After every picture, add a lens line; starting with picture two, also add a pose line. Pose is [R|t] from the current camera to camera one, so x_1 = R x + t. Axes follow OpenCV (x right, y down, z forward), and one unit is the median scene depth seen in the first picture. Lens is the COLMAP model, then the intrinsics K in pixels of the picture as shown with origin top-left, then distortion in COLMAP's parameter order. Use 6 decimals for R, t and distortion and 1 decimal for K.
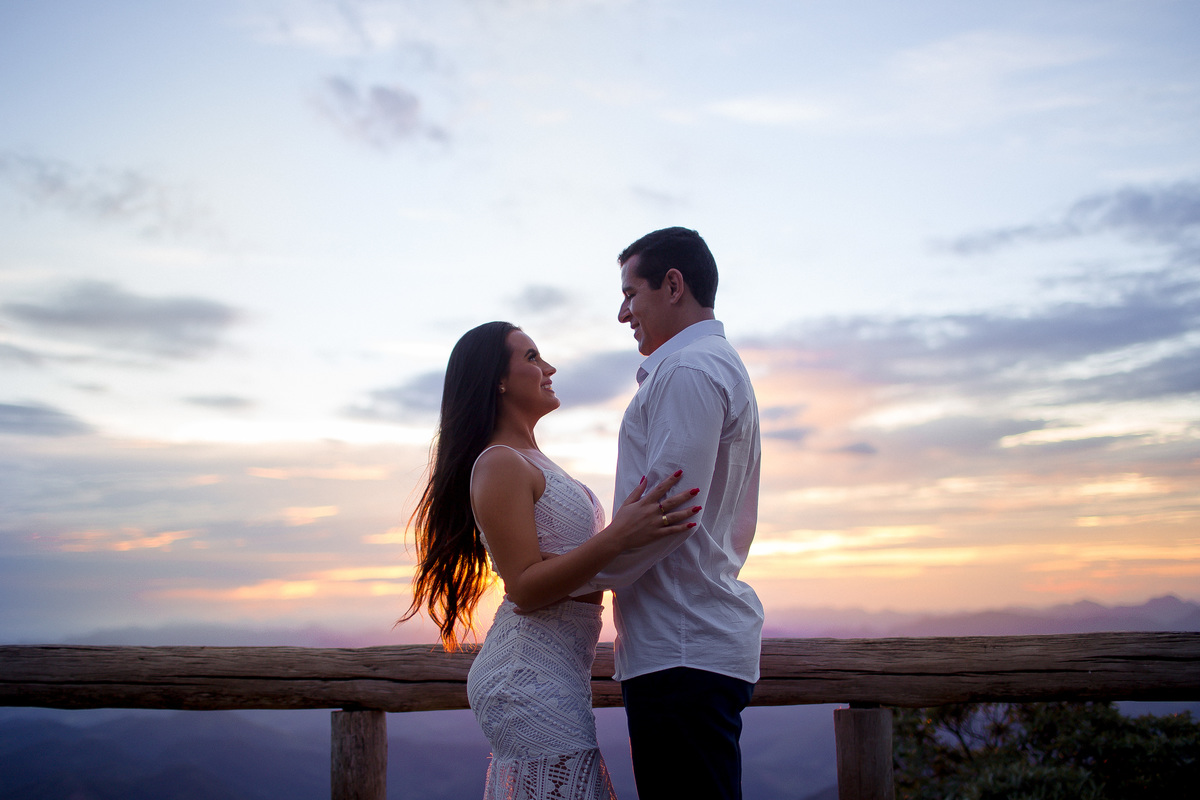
lens RADIAL K [[1149.2, 0, 594.6], [0, 1149.2, 400.1], [0, 0, 1]] dist [-0.039624, 0.000000]
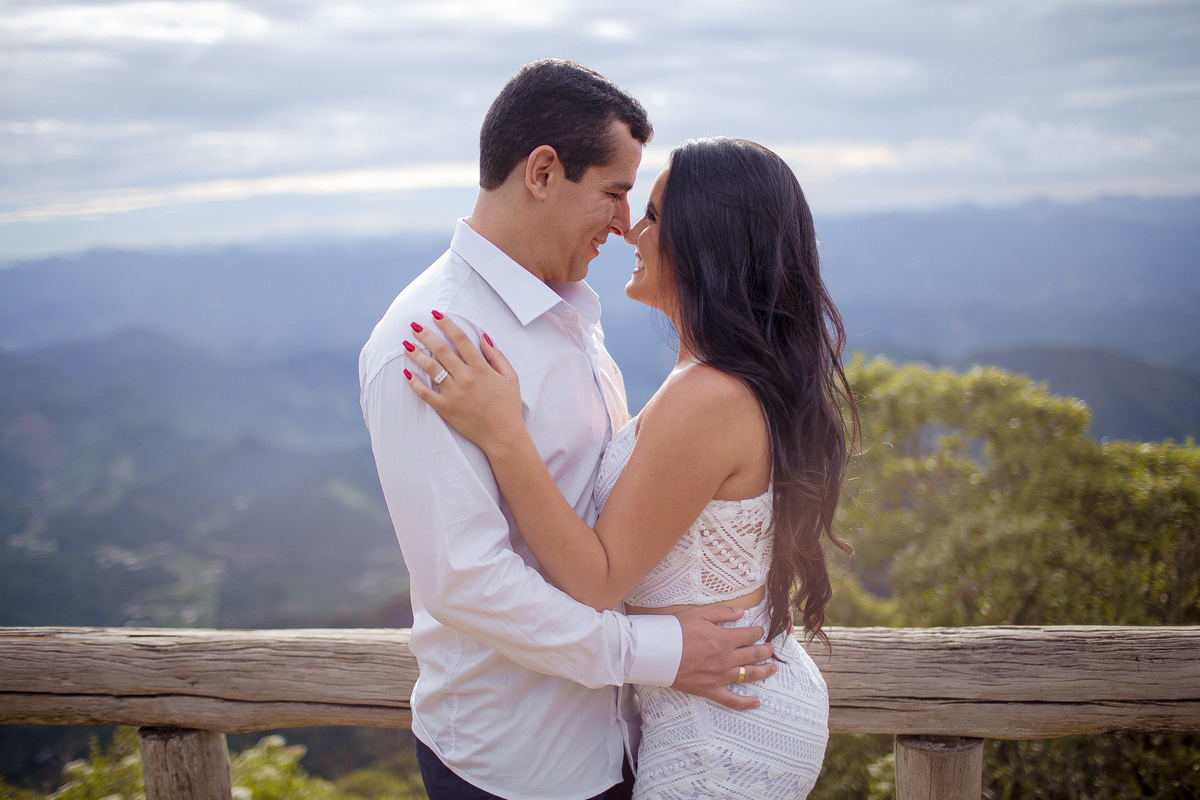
lens RADIAL K [[1149.2, 0, 603.1], [0, 1149.2, 407.9], [0, 0, 1]] dist [-0.039624, 0.000000]
pose [[0.996694, -0.039928, 0.070764, 0.001119], [0.016076, 0.950616, 0.309952, -0.111608], [-0.079645, -0.307789, 0.948115, 0.414757]]
